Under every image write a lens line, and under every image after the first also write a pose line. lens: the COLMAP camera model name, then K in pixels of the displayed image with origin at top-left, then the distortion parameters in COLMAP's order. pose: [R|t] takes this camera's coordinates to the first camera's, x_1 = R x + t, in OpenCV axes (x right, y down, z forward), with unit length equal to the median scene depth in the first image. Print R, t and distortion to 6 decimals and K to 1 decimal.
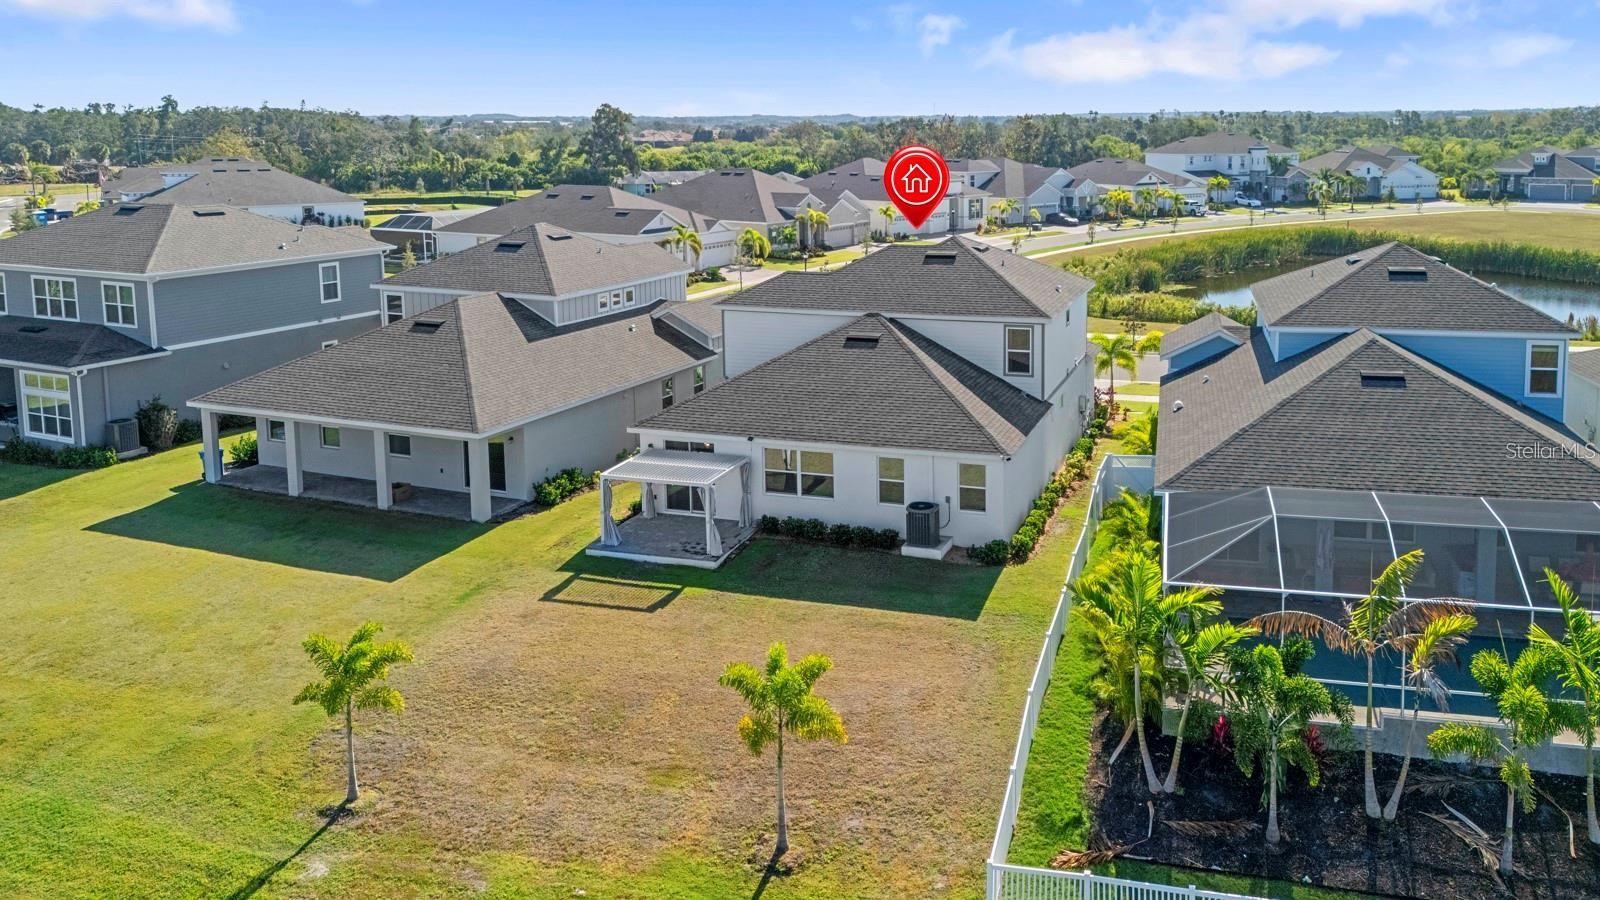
lens RADIAL K [[1350.3, 0, 806.9], [0, 1350.3, 449.7], [0, 0, 1]] dist [0.098621, -0.121737]
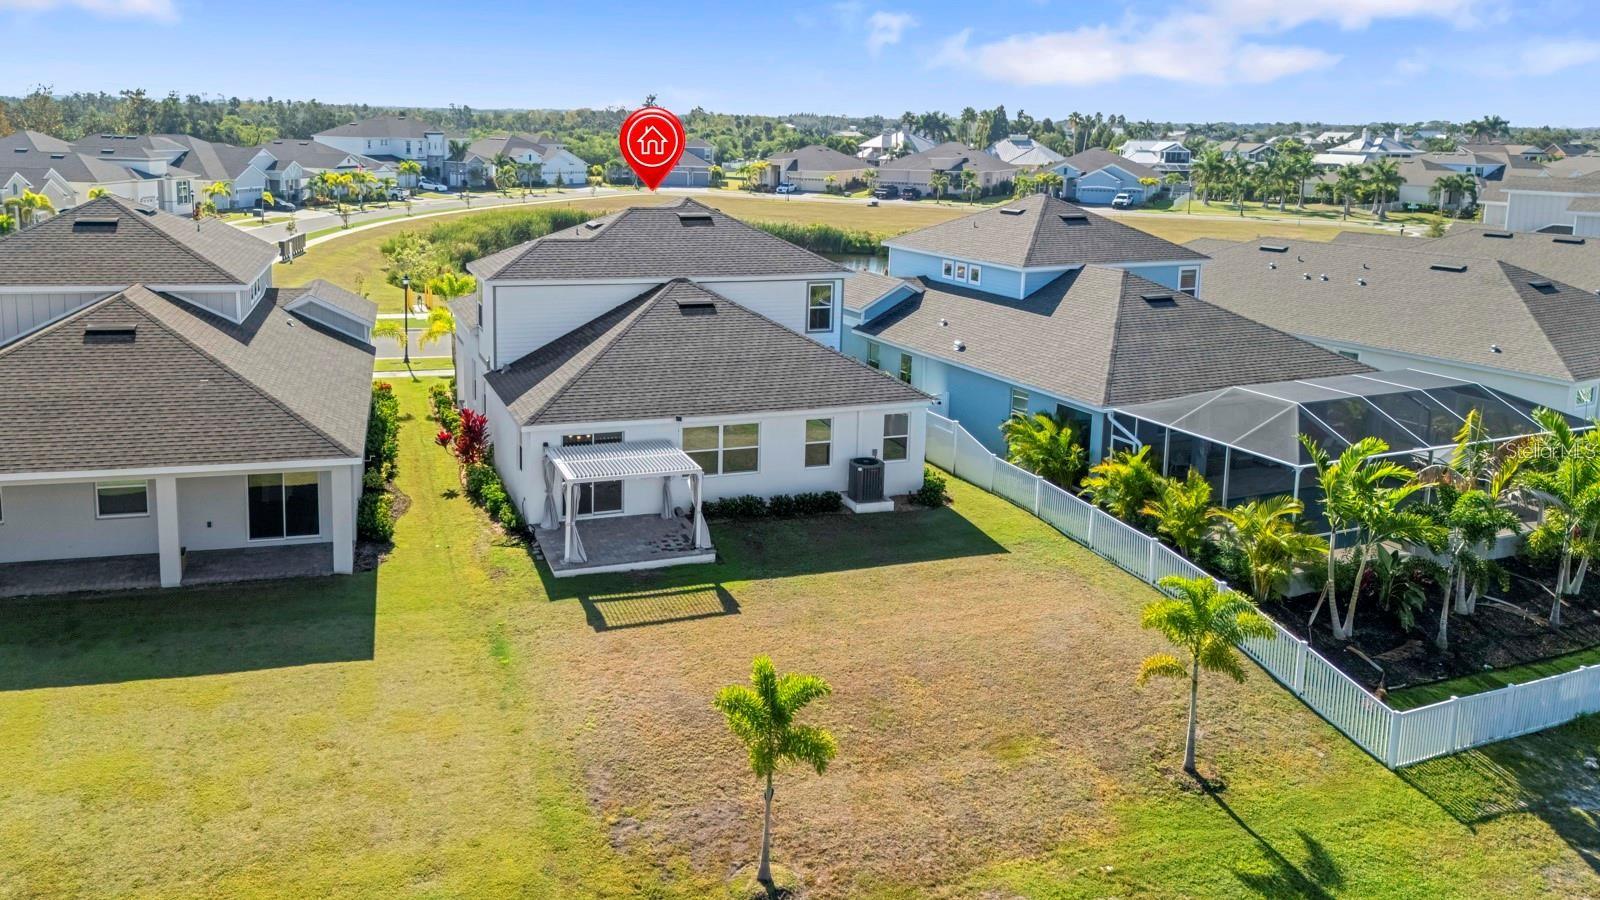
lens RADIAL K [[1350.3, 0, 806.9], [0, 1350.3, 449.7], [0, 0, 1]] dist [0.098621, -0.121737]
pose [[0.758873, -0.134560, 0.637186, -0.490542], [0.131737, 0.989912, 0.052153, -0.020680], [-0.637775, 0.044363, 0.768944, 0.220898]]
